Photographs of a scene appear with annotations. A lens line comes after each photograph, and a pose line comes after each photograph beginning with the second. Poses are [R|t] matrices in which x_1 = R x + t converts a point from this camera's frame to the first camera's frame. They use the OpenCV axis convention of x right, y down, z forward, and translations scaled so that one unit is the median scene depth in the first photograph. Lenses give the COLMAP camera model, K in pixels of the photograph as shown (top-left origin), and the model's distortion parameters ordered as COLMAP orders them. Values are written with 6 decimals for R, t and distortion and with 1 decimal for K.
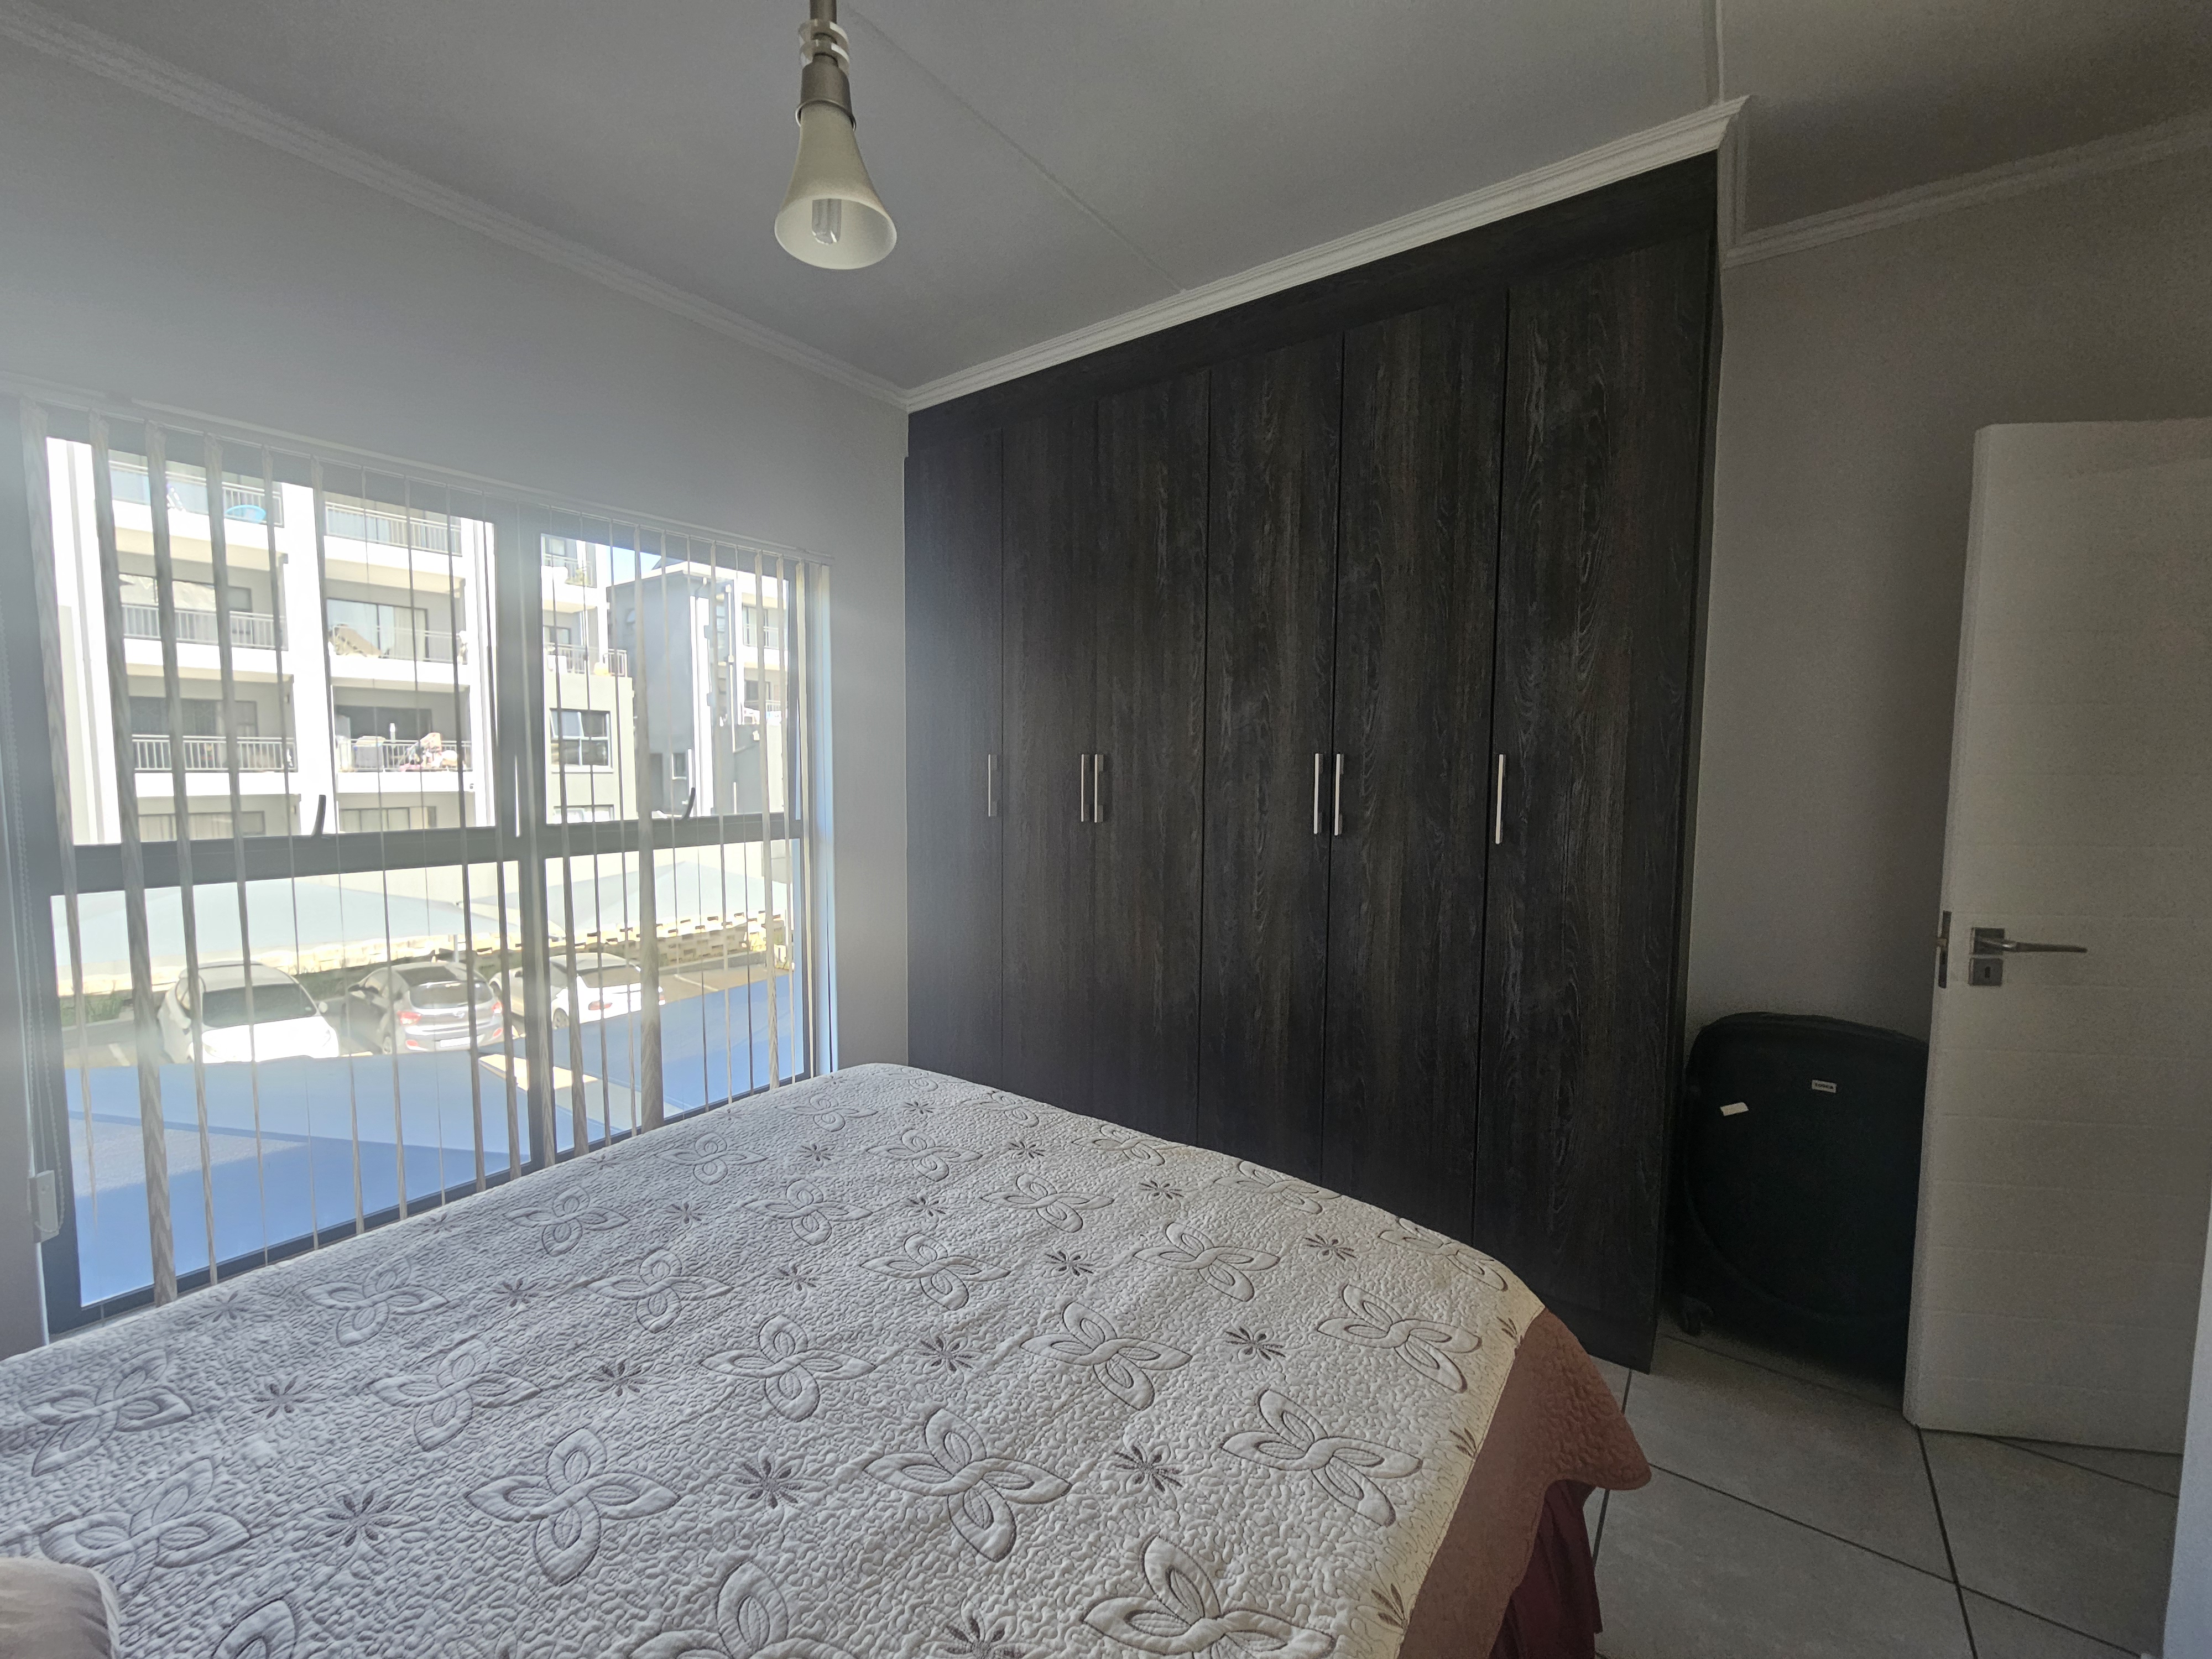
lens RADIAL K [[912.1, 0, 1118.9], [0, 912.1, 827.7], [0, 0, 1]] dist [0.003046, -0.000561]
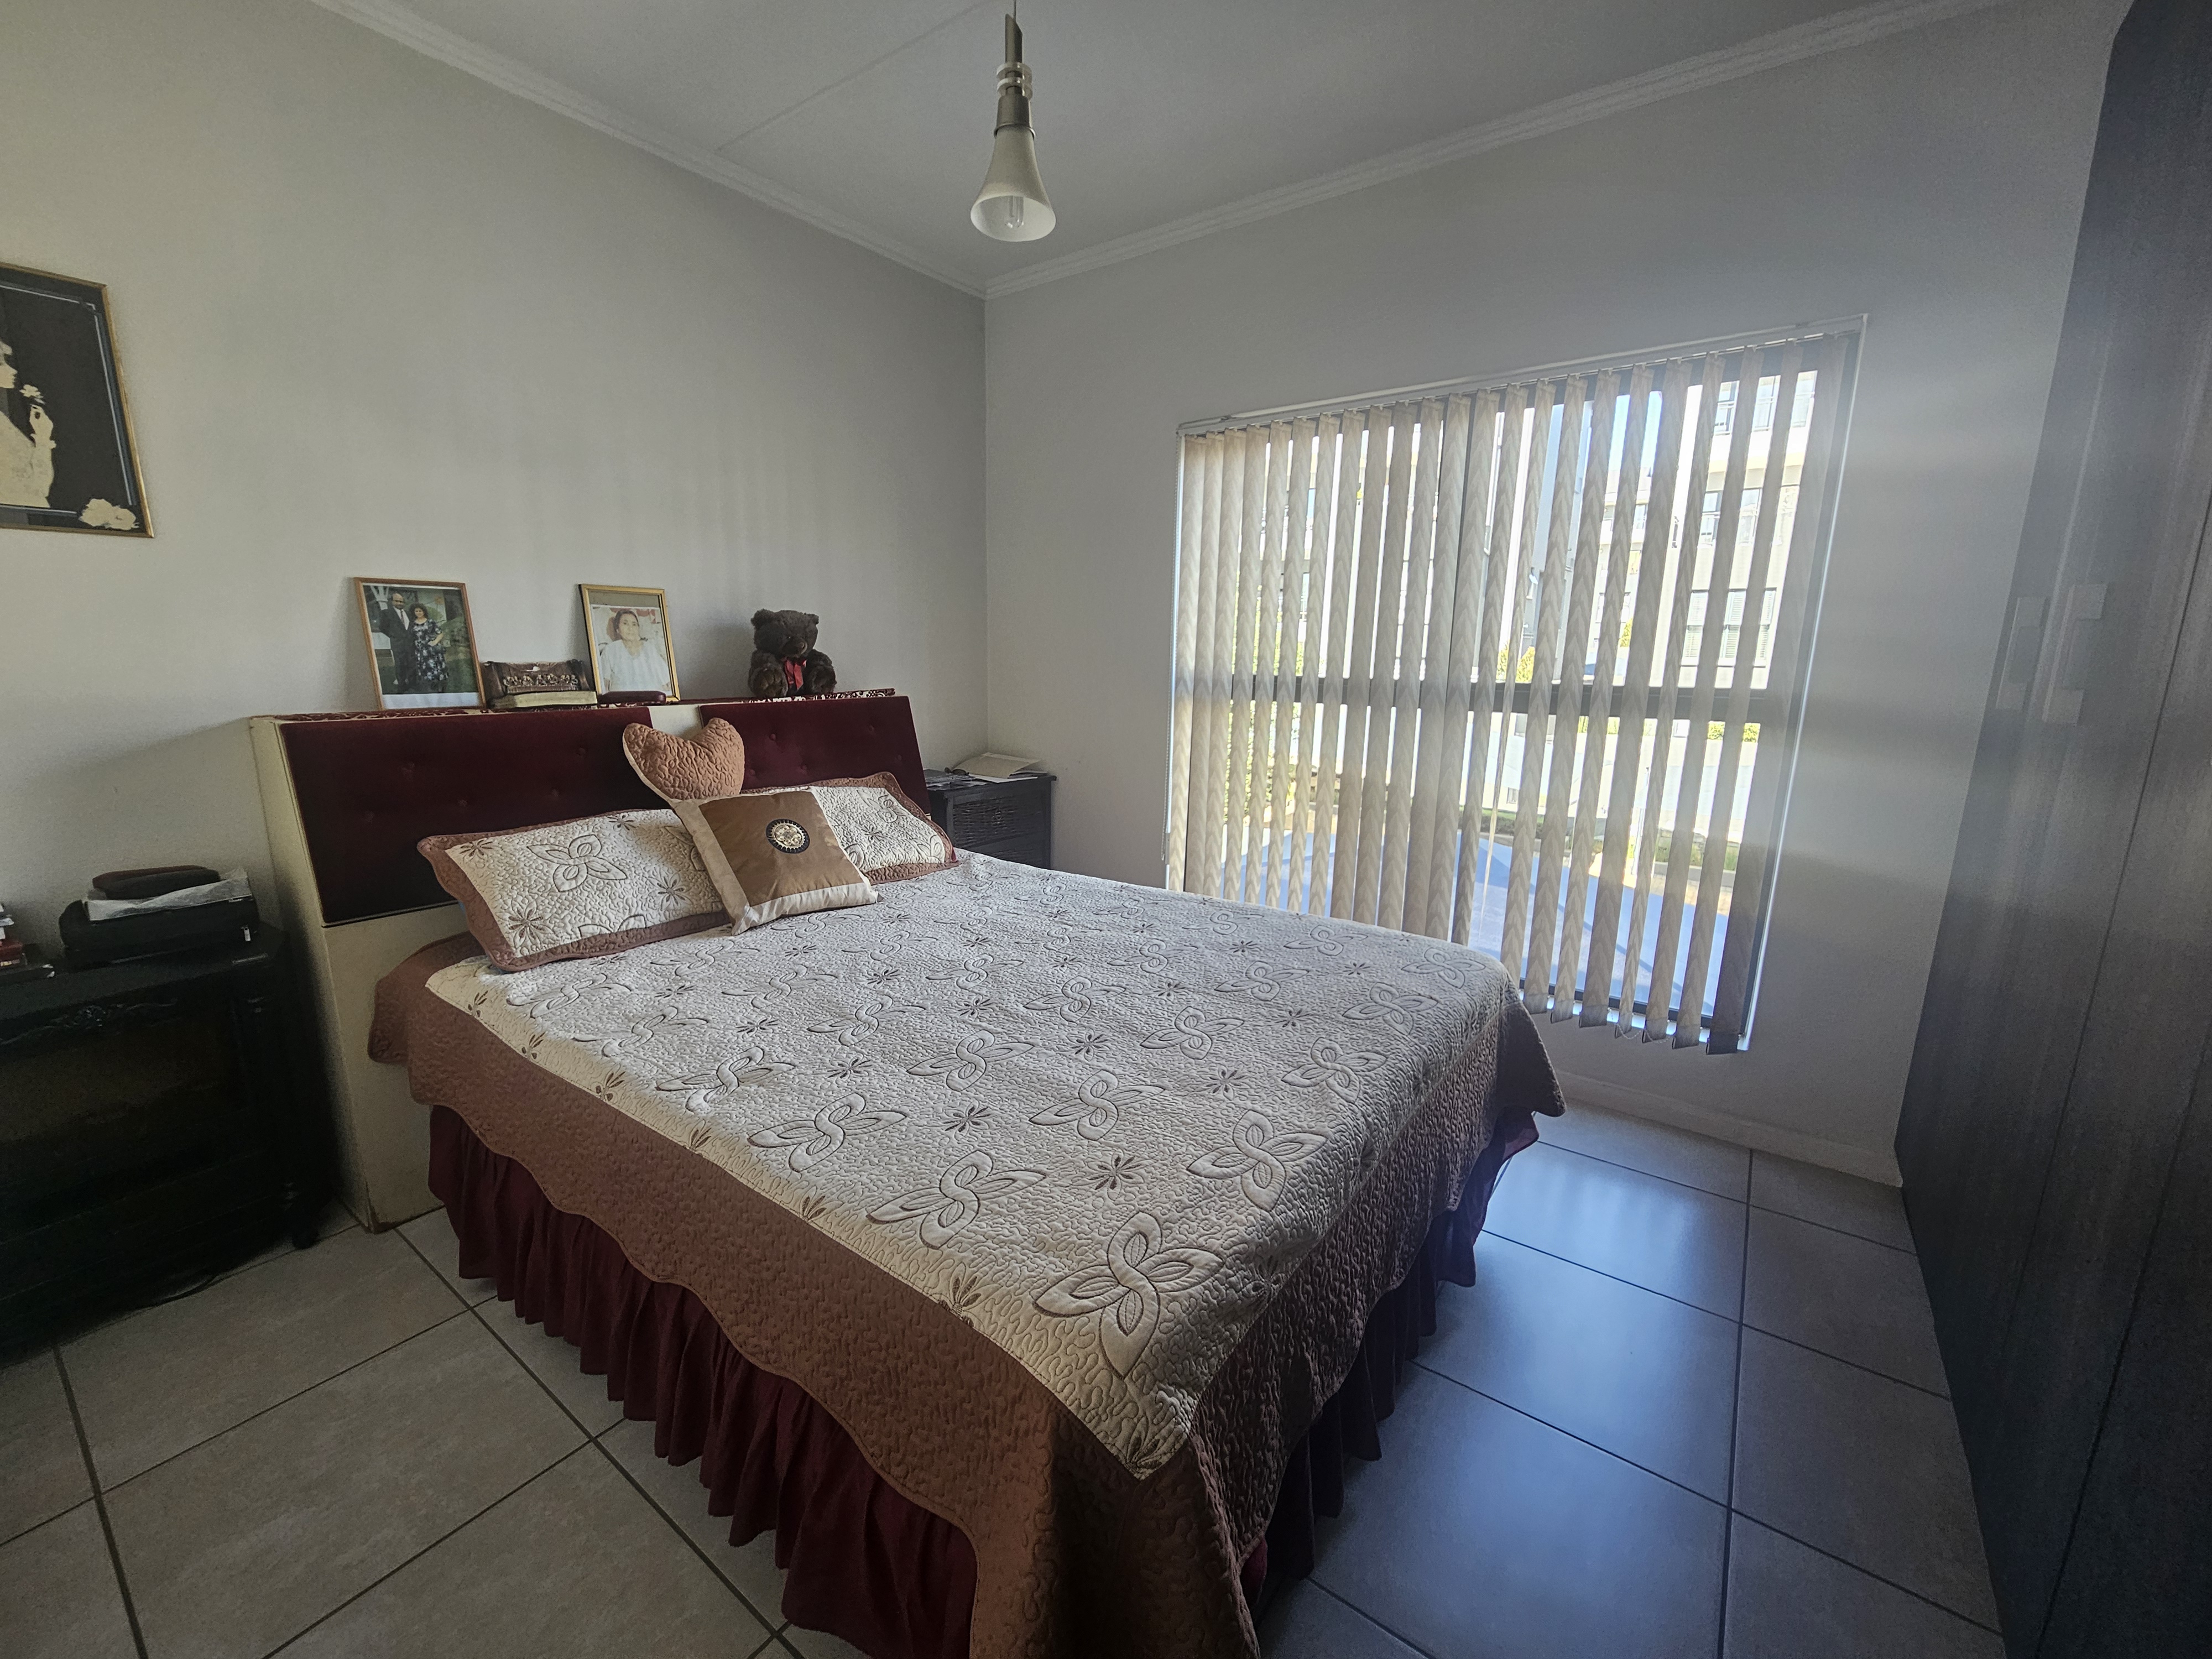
lens RADIAL K [[912.1, 0, 1114.6], [0, 912.1, 826.5], [0, 0, 1]] dist [0.003046, -0.000561]
pose [[-0.011490, 0.181925, -0.983245, 1.082282], [-0.079769, 0.980010, 0.182259, -0.017258], [0.996747, 0.080526, 0.003252, 1.031217]]
